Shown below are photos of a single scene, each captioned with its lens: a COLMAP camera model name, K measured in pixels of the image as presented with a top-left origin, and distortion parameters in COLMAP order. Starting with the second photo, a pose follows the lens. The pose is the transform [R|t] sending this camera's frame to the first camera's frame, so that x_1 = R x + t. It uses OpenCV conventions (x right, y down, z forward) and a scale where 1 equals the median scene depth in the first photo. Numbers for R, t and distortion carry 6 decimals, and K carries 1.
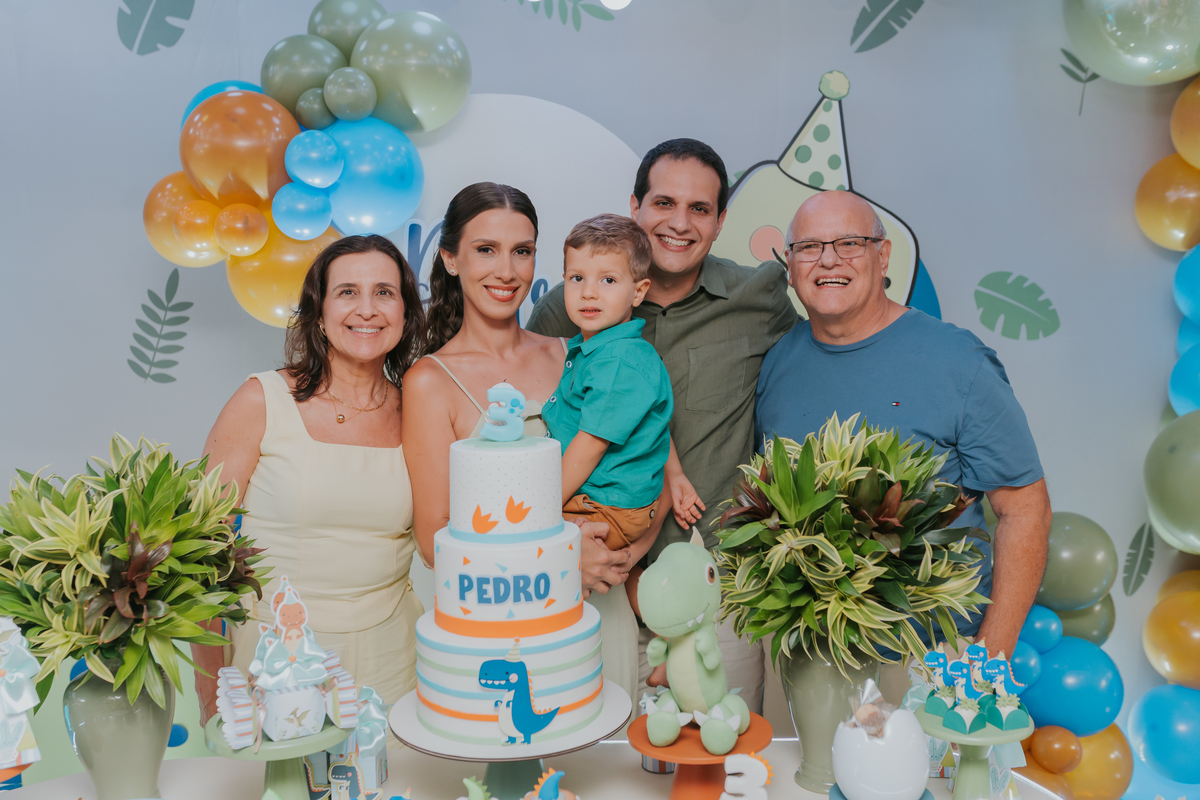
lens RADIAL K [[1149.9, 0, 594.5], [0, 1149.9, 391.0], [0, 0, 1]] dist [0.001684, 0.000000]
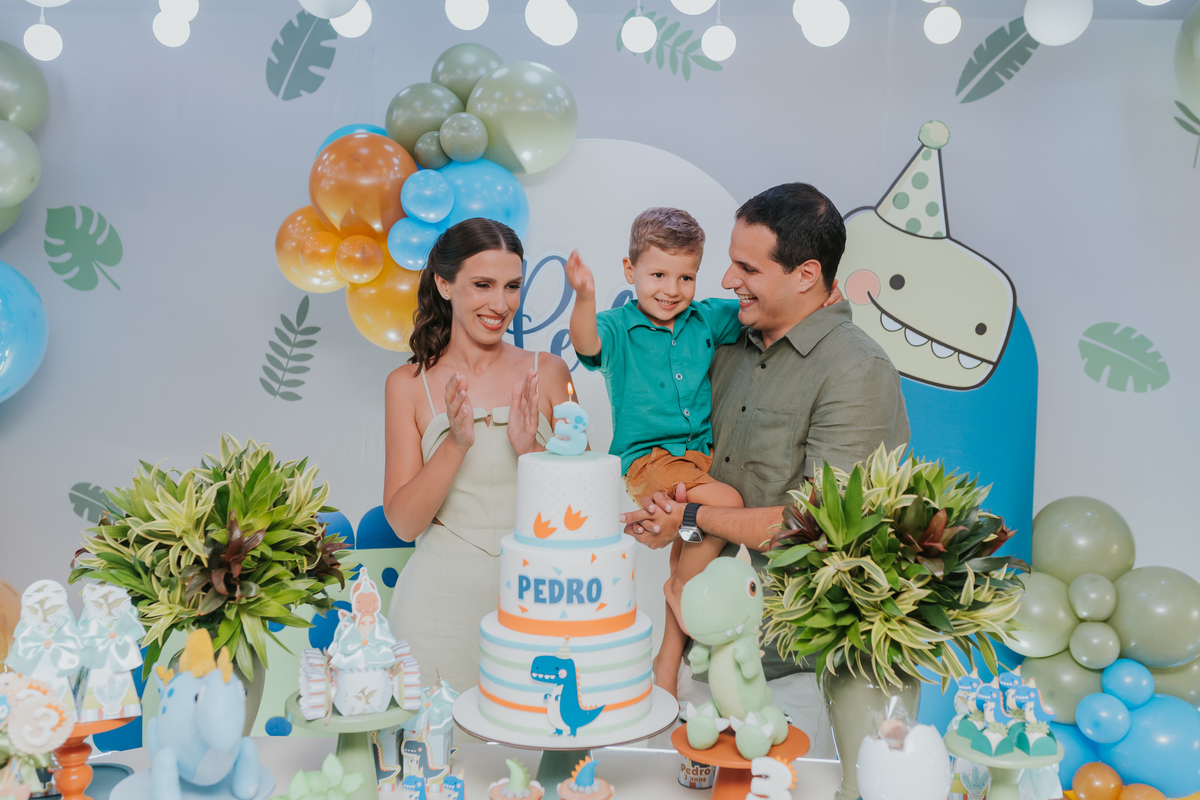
lens RADIAL K [[1149.9, 0, 598.4], [0, 1149.9, 391.0], [0, 0, 1]] dist [0.001684, 0.000000]
pose [[0.992072, 0.037781, -0.119858, 0.079501], [-0.042597, 0.998374, -0.037875, 0.024046], [0.118232, 0.042680, 0.992068, -0.073051]]
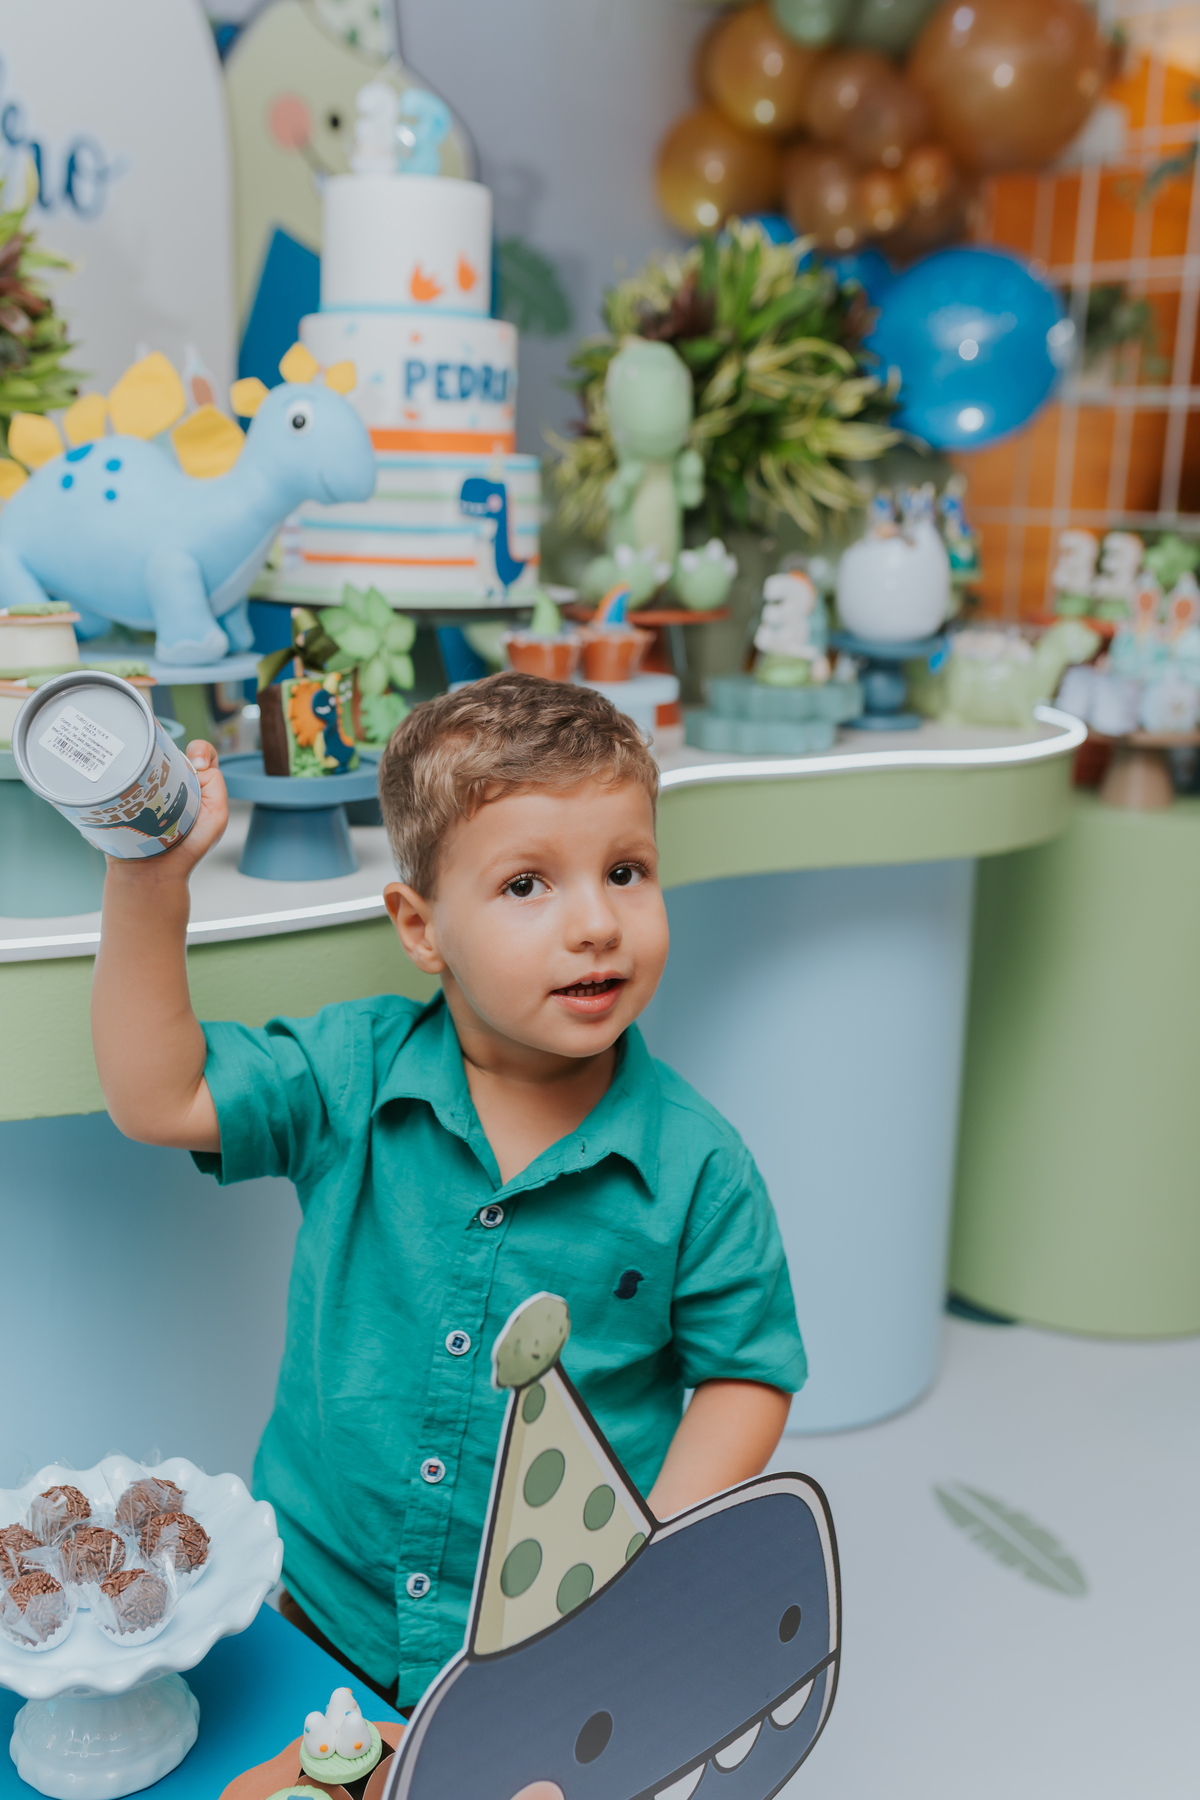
lens RADIAL K [[1724.9, 0, 609.6], [0, 1724.9, 909.9], [0, 0, 1]] dist [0.001684, 0.000000]
pose [[0.785945, -0.106196, 0.609109, -0.685121], [0.015123, 0.988147, 0.152766, 0.328584], [-0.618112, -0.110854, 0.778235, 0.075856]]
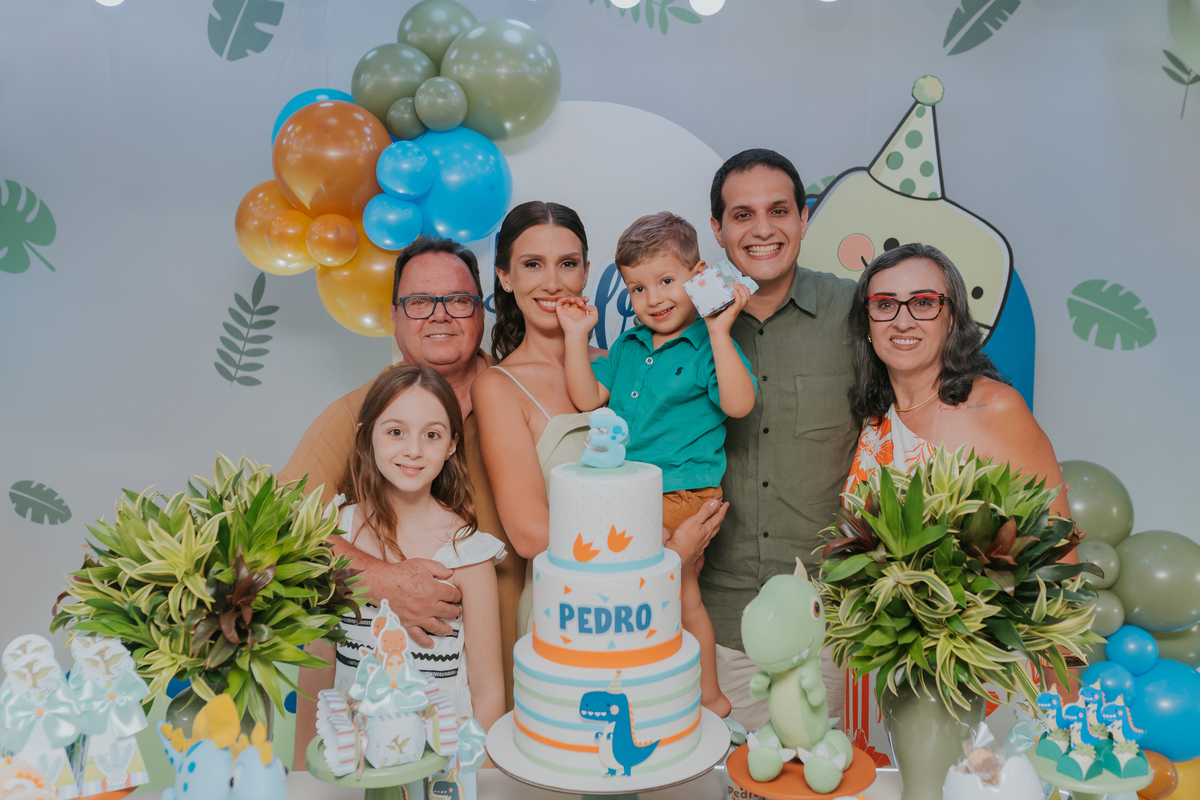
lens RADIAL K [[1149.9, 0, 596.7], [0, 1149.9, 388.0], [0, 0, 1]] dist [0.001684, 0.000000]
pose [[0.998711, 0.011605, -0.049410, -0.038951], [-0.011118, 0.999887, 0.010117, -0.035988], [0.049521, -0.009554, 0.998727, 0.013739]]
